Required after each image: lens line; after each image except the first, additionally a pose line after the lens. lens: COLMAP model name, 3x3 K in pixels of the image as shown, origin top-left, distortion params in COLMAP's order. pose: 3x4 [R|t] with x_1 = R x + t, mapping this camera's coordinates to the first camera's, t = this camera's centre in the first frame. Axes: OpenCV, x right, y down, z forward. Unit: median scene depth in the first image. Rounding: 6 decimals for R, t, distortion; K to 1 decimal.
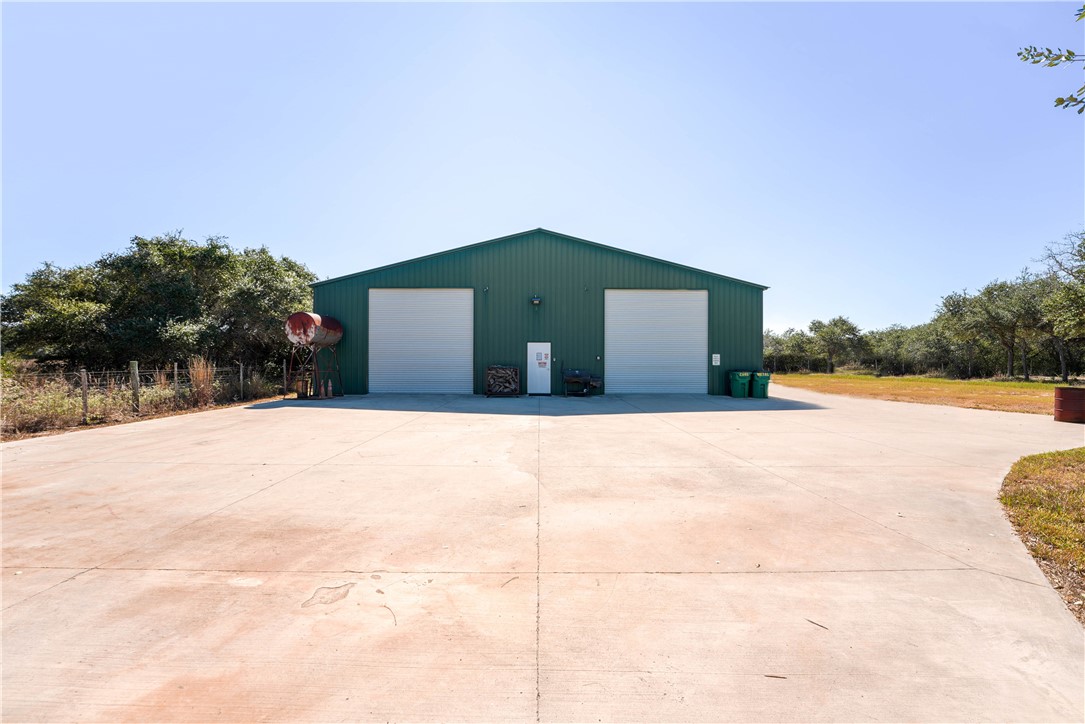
lens RADIAL K [[444.3, 0, 539.7], [0, 444.3, 361.2], [0, 0, 1]] dist [-0.025432, 0.002769]
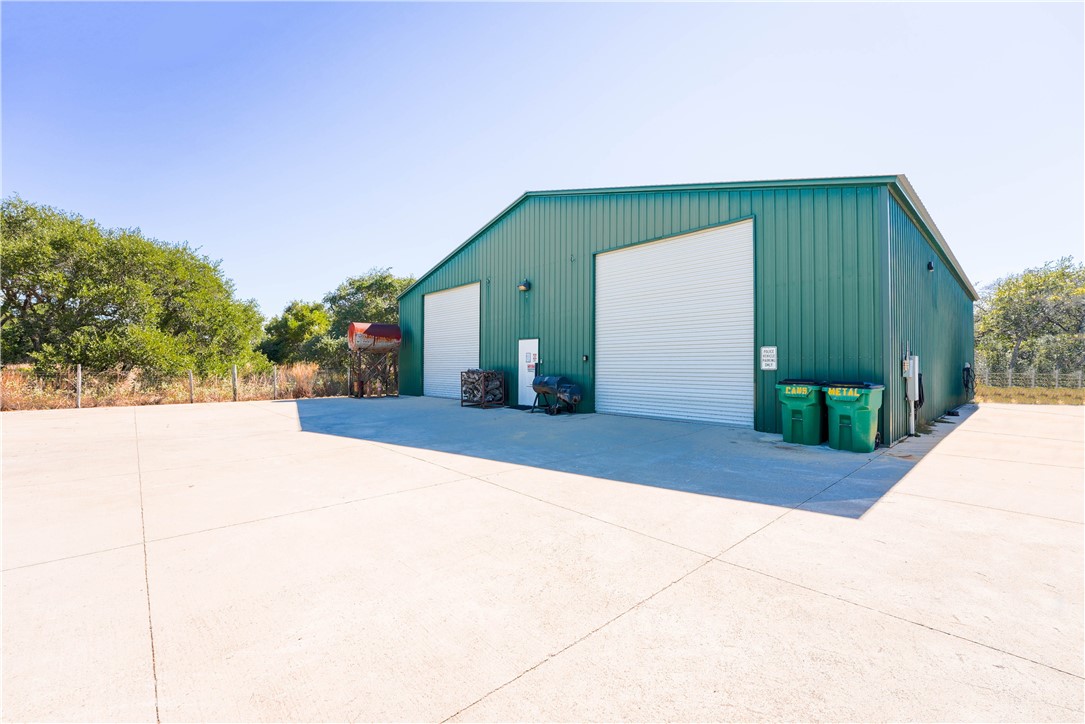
lens RADIAL K [[444.3, 0, 552.1], [0, 444.3, 363.4], [0, 0, 1]] dist [-0.025432, 0.002769]
pose [[0.691311, -0.007850, -0.722515, 0.581161], [-0.002398, 0.999911, -0.013158, 0.009322], [0.722553, 0.010829, 0.691231, 0.500410]]
